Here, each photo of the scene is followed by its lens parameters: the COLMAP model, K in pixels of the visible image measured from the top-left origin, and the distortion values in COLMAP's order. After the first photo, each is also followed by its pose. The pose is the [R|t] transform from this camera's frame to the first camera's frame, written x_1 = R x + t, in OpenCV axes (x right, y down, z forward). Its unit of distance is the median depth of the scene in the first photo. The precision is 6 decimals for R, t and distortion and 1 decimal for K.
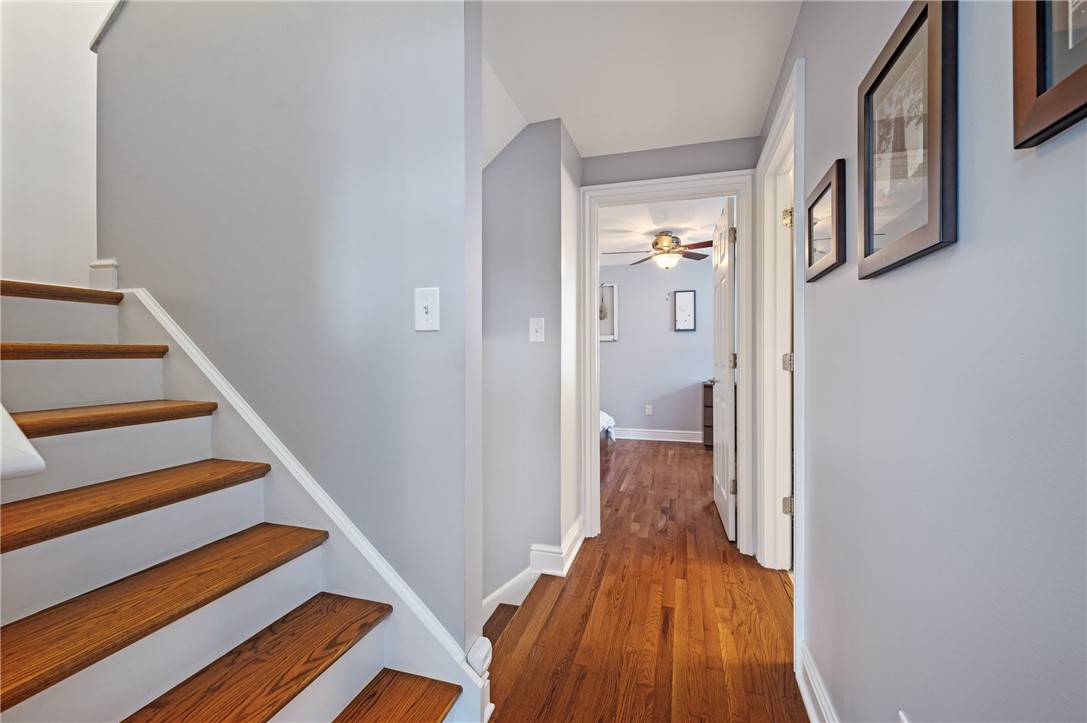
lens RADIAL K [[468.0, 0, 543.5], [0, 468.0, 361.5], [0, 0, 1]] dist [-0.000225, -0.000007]
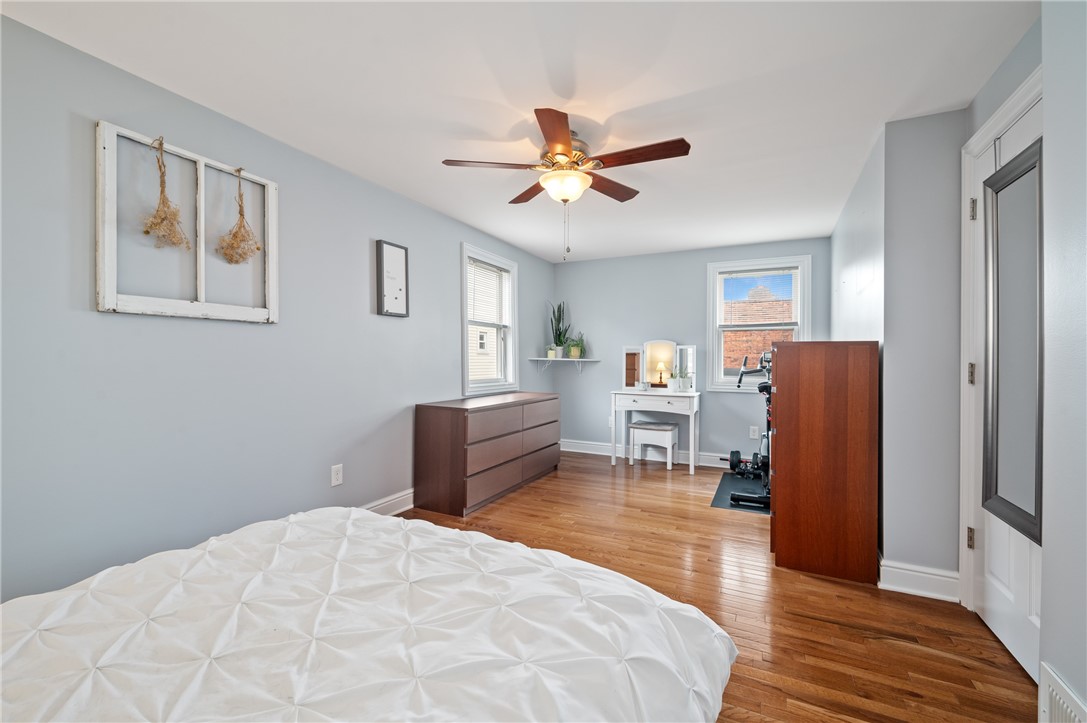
lens RADIAL K [[456.6, 0, 543.5], [0, 456.6, 361.5], [0, 0, 1]] dist [-0.001279, -0.000031]
pose [[0.182769, 0.003178, 0.983151, -0.197902], [0.016217, 0.999849, -0.006247, -0.004890], [-0.983022, 0.017085, 0.182690, 0.727077]]
